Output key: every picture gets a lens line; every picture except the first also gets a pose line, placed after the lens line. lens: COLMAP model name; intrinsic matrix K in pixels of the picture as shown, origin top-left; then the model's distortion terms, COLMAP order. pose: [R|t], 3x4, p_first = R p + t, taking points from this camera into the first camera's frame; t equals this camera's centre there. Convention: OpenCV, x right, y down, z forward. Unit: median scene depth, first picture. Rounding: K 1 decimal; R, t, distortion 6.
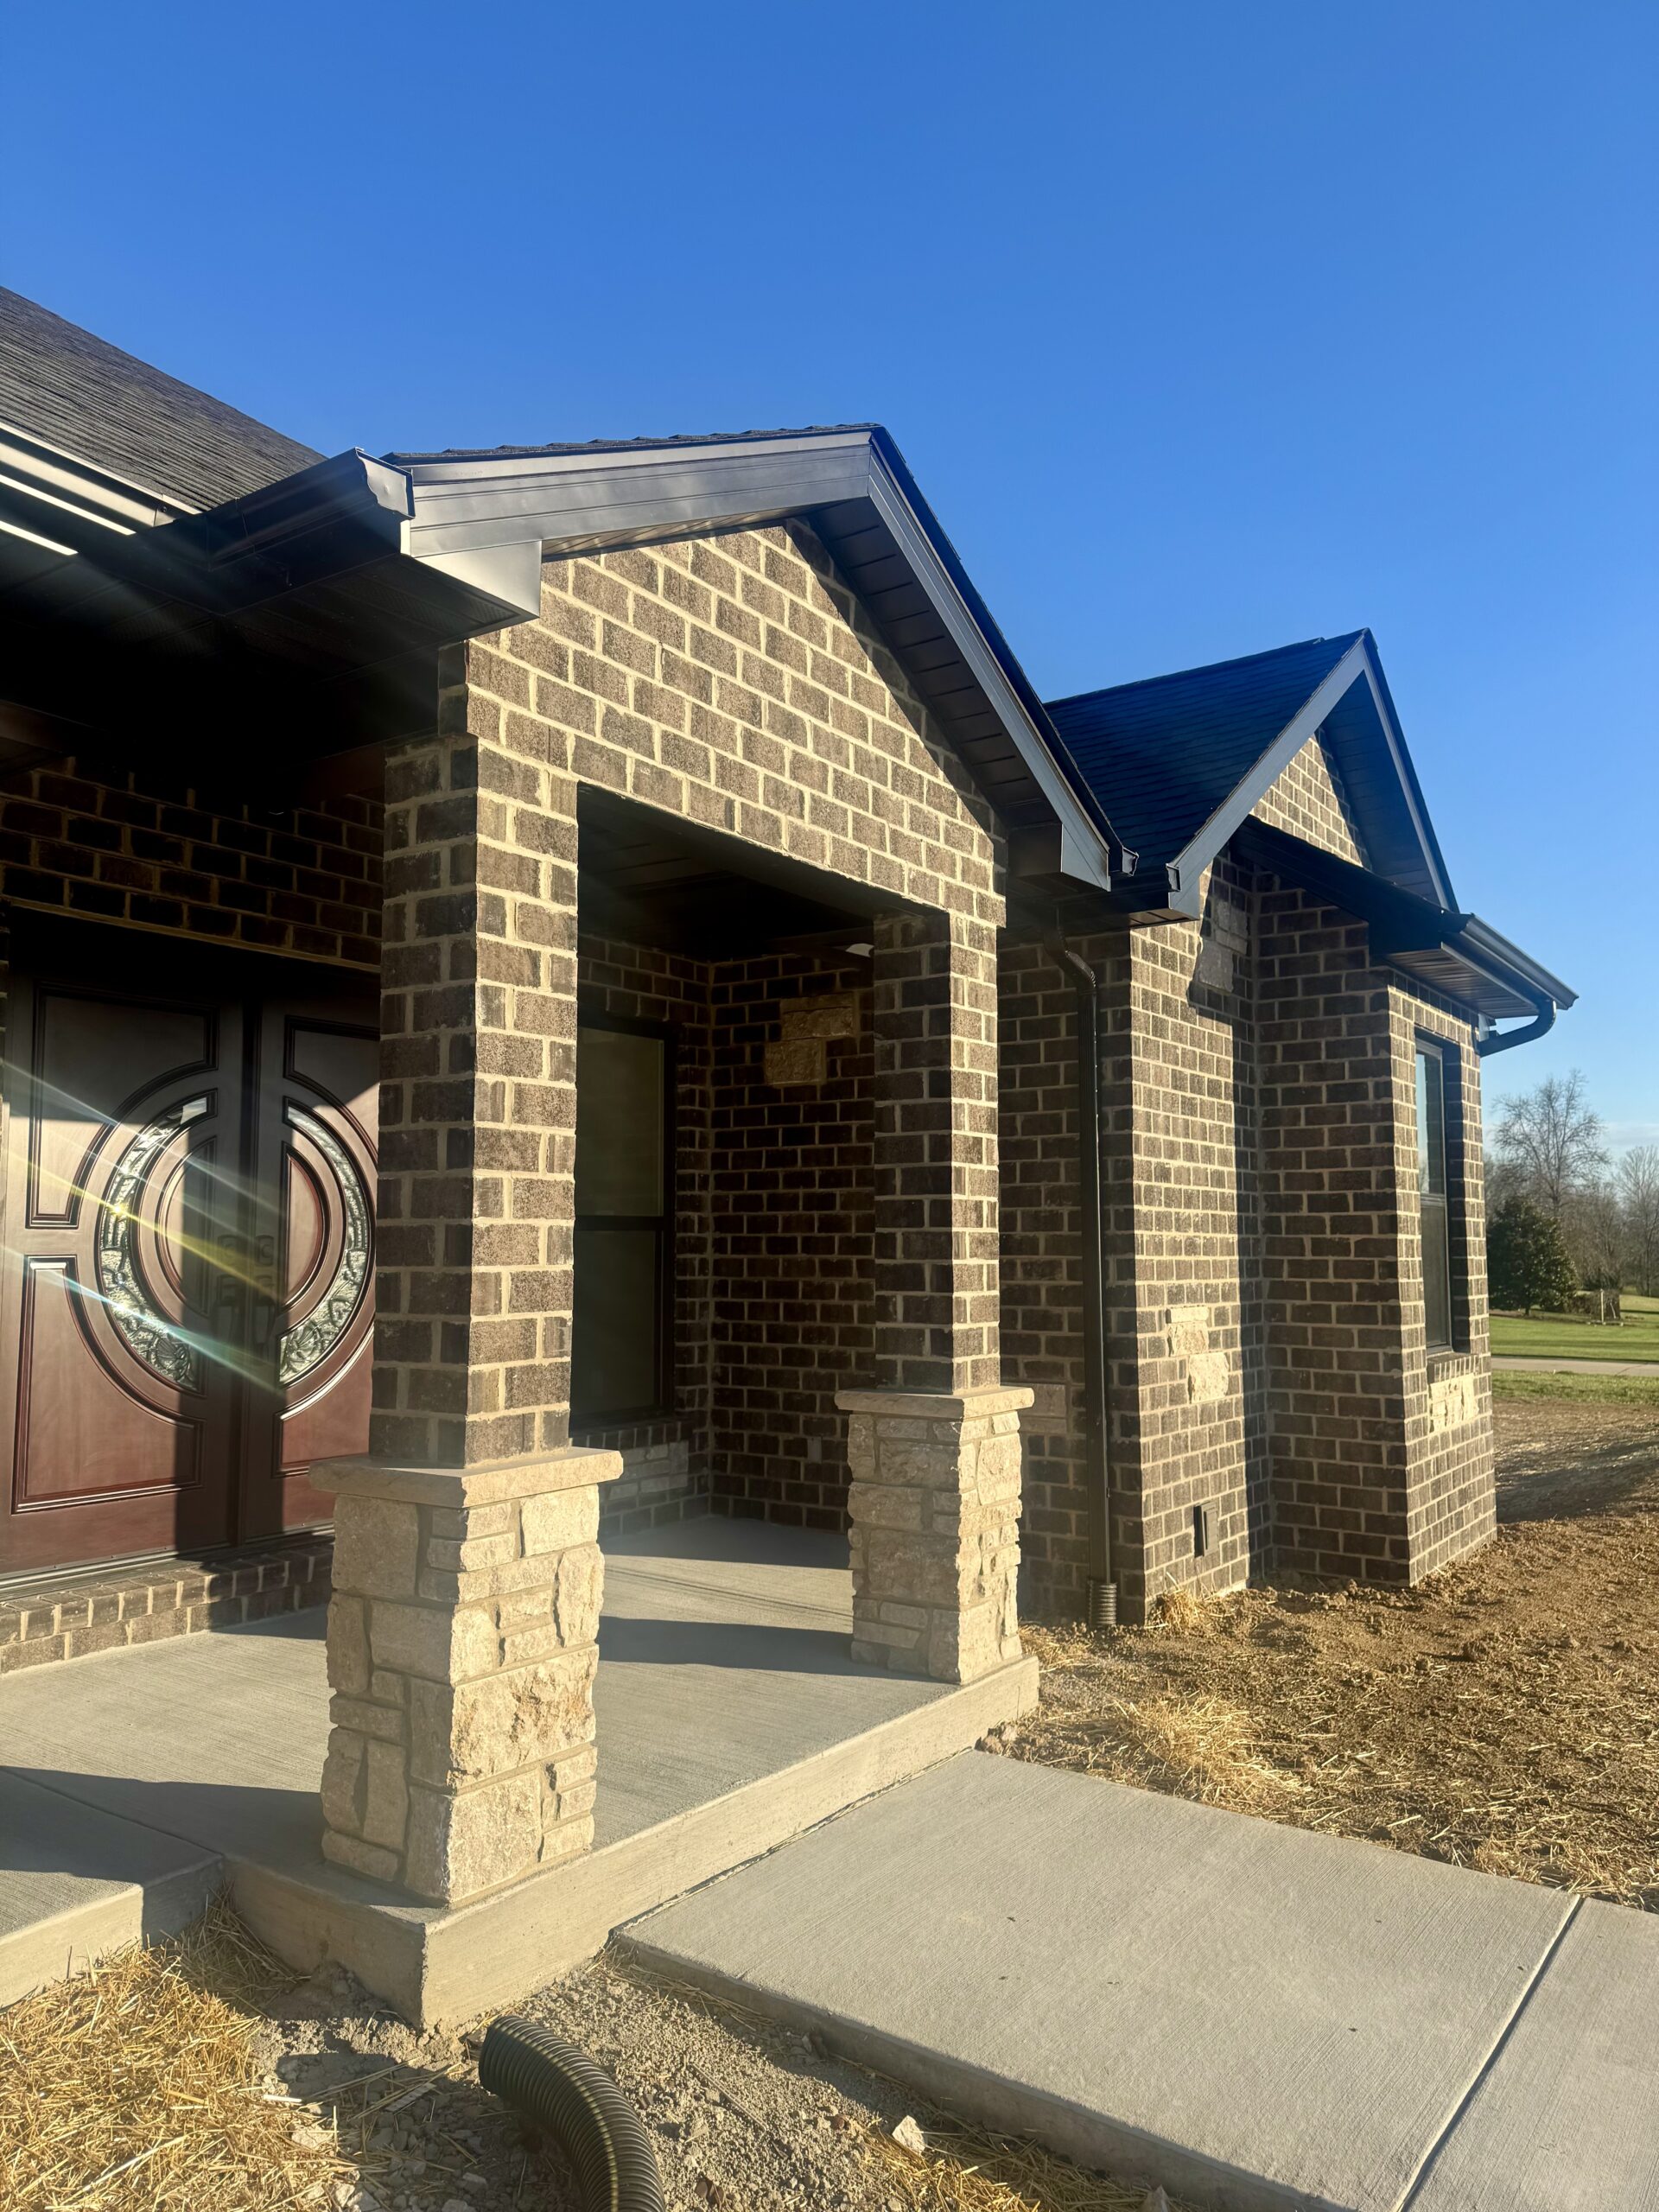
lens RADIAL K [[1544.1, 0, 823.1], [0, 1544.1, 1105.9], [0, 0, 1]] dist [0.111842, -0.162387]
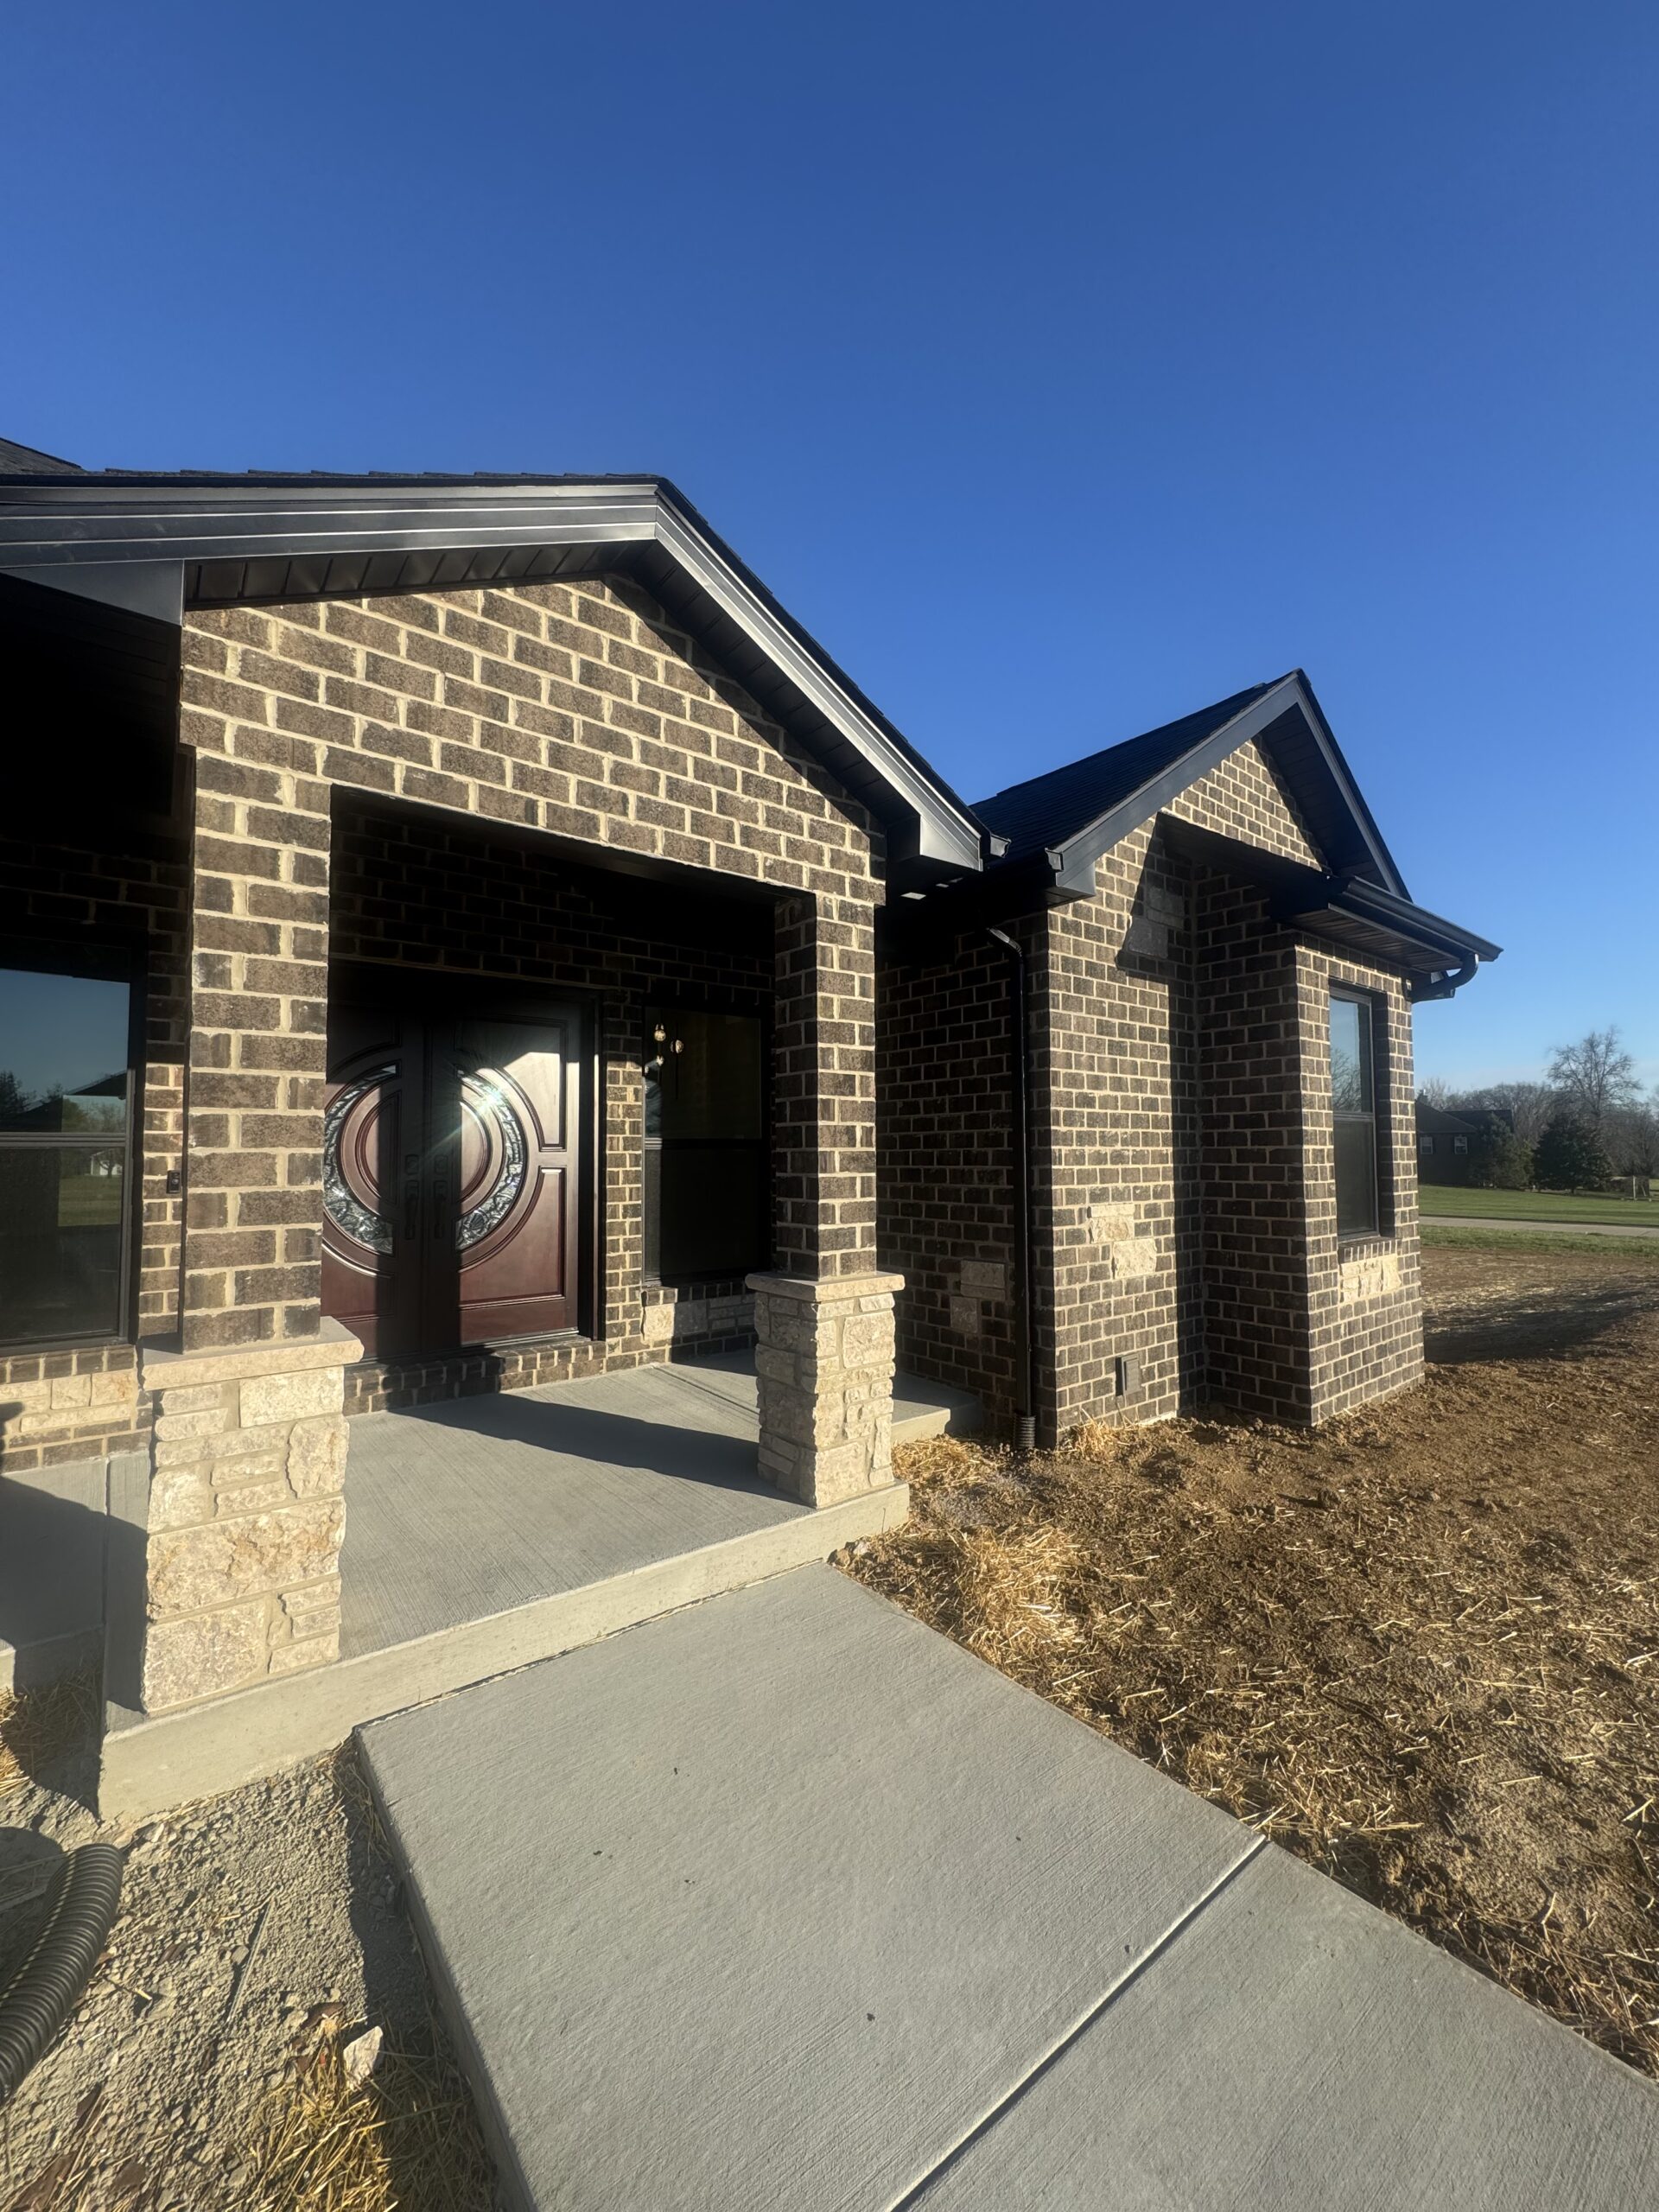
lens RADIAL K [[881.7, 0, 831.2], [0, 881.7, 1108.9], [0, 0, 1]] dist [-0.017135, 0.013448]
pose [[0.959190, -0.021388, -0.281954, 0.288001], [0.032903, 0.998804, 0.036165, 0.022114], [0.280843, -0.043966, 0.958746, 0.320513]]
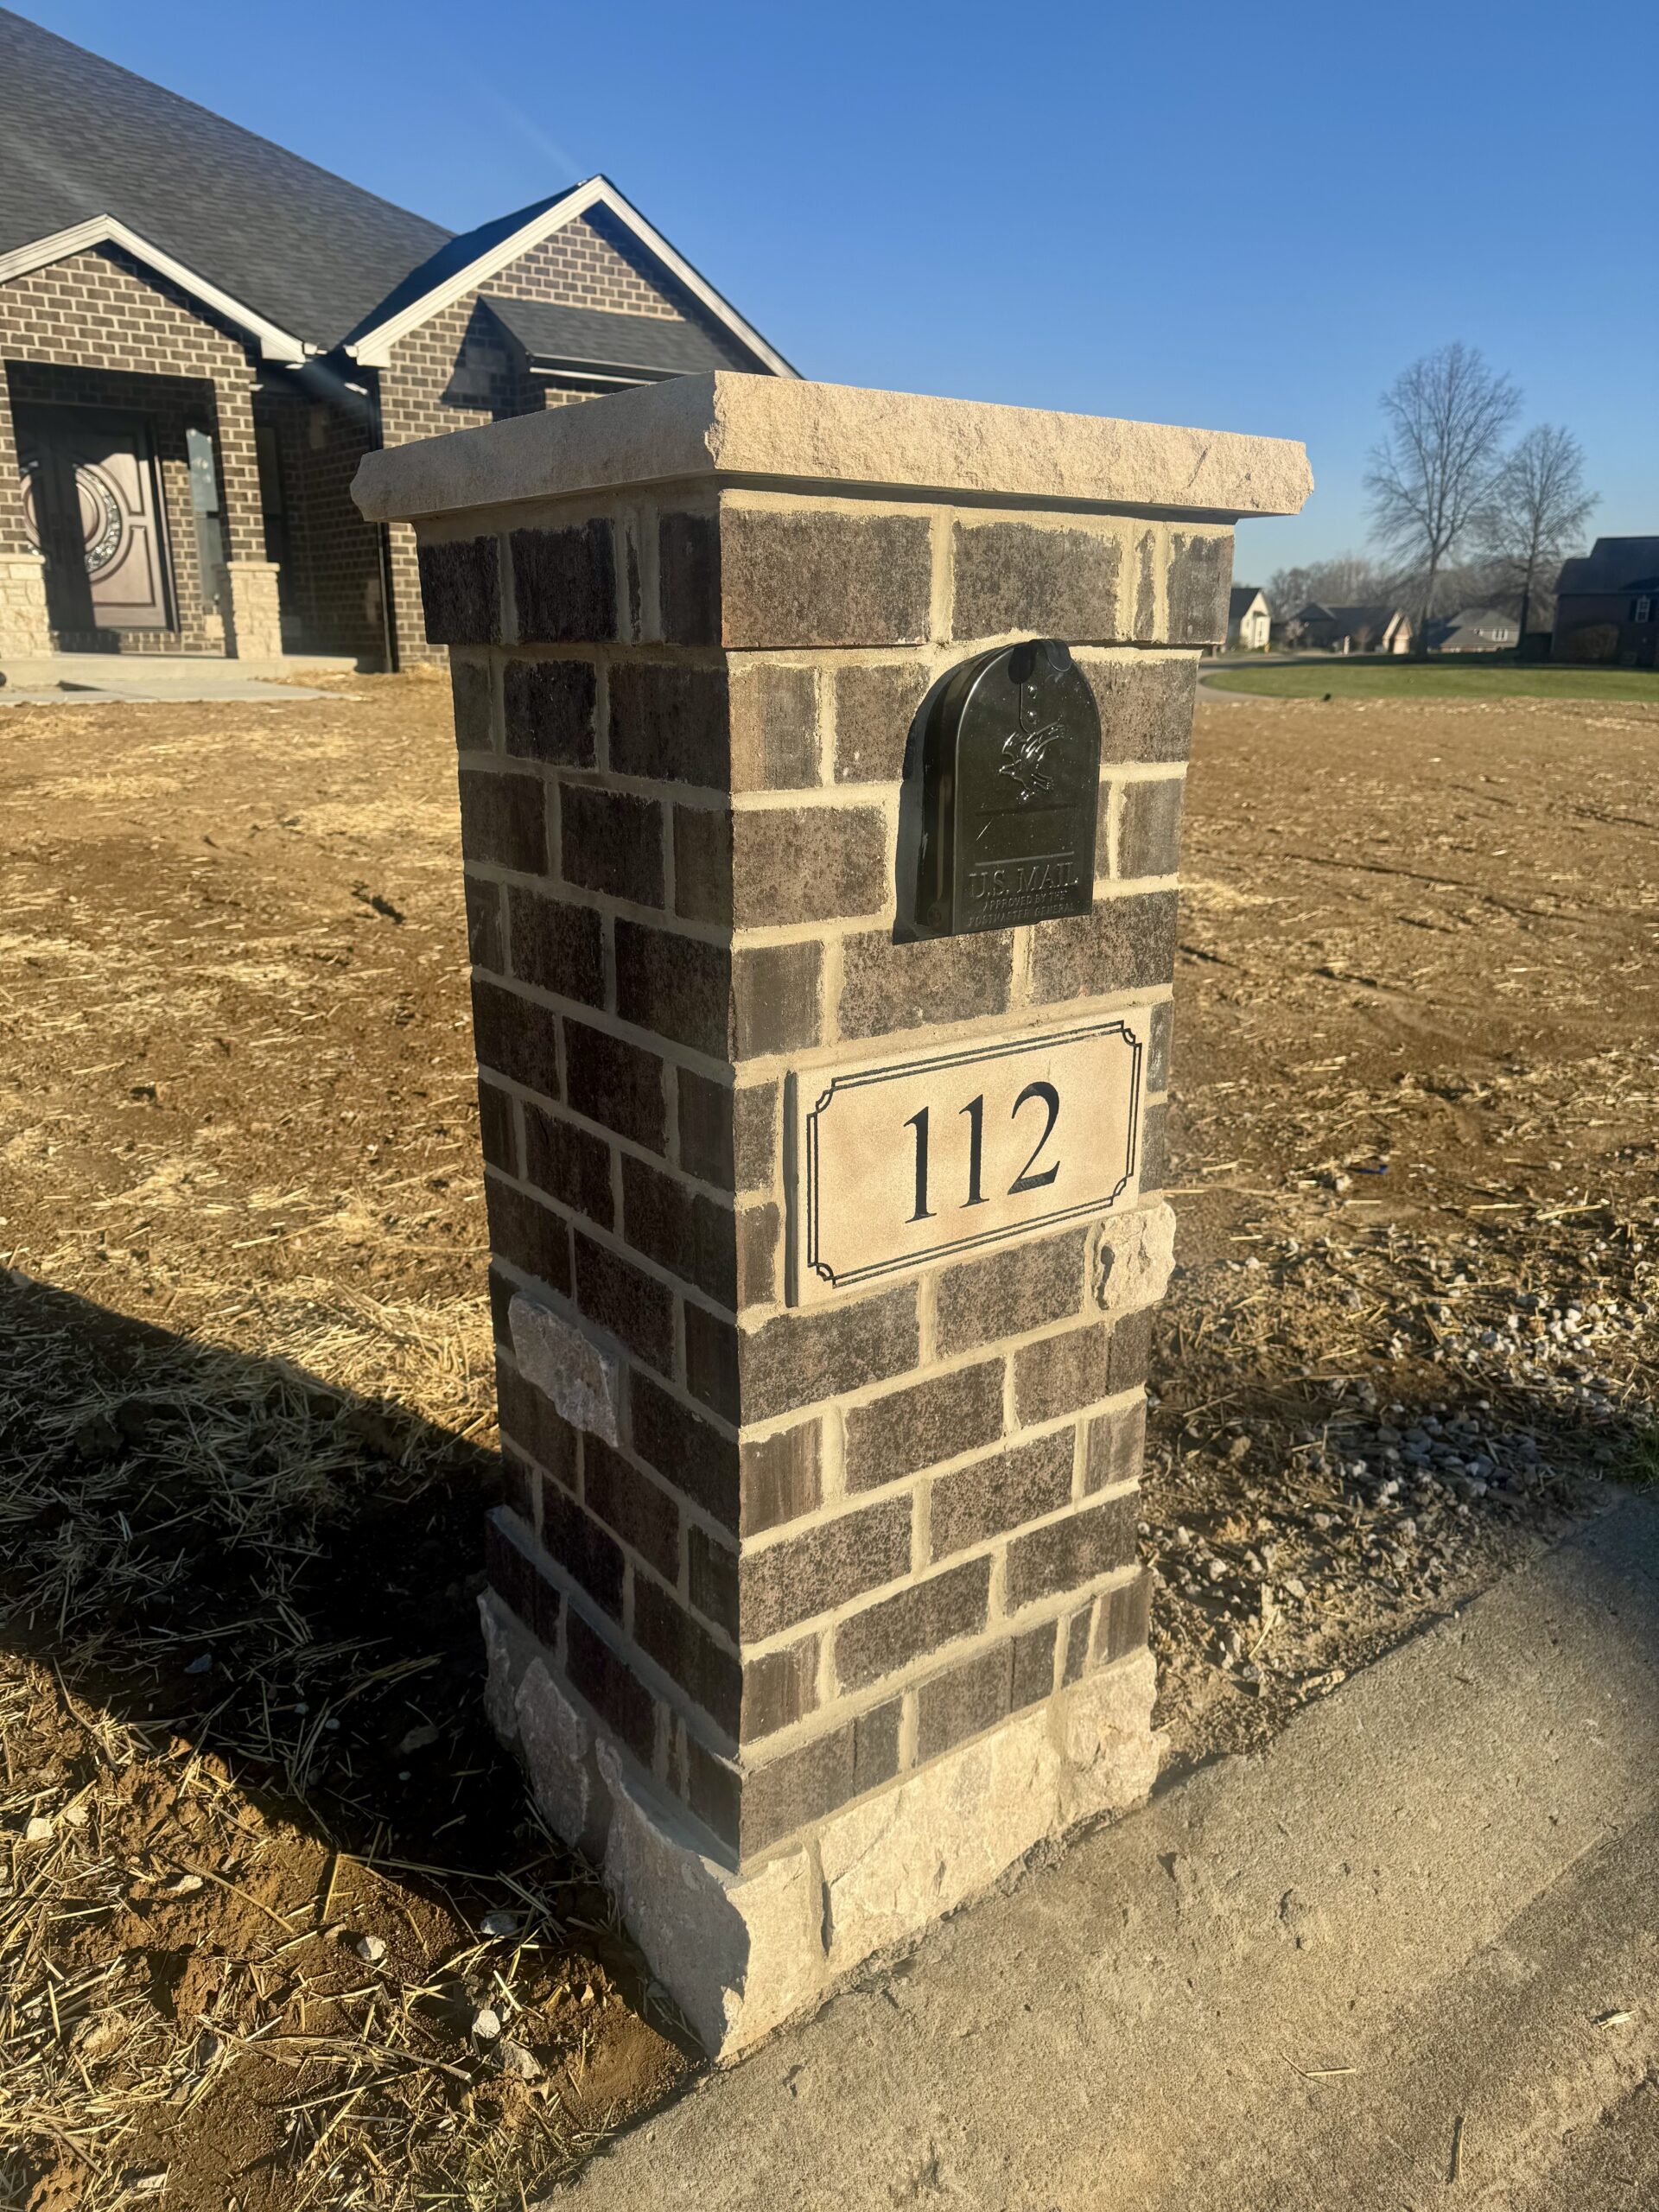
lens RADIAL K [[1556.1, 0, 814.1], [0, 1556.1, 1100.9], [0, 0, 1]] dist [0.050696, -0.063967]
pose [[0.952804, 0.084246, -0.291663, 2.012482], [0.028899, 0.931193, 0.363380, 0.085544], [0.302208, -0.354659, 0.884809, -1.595904]]
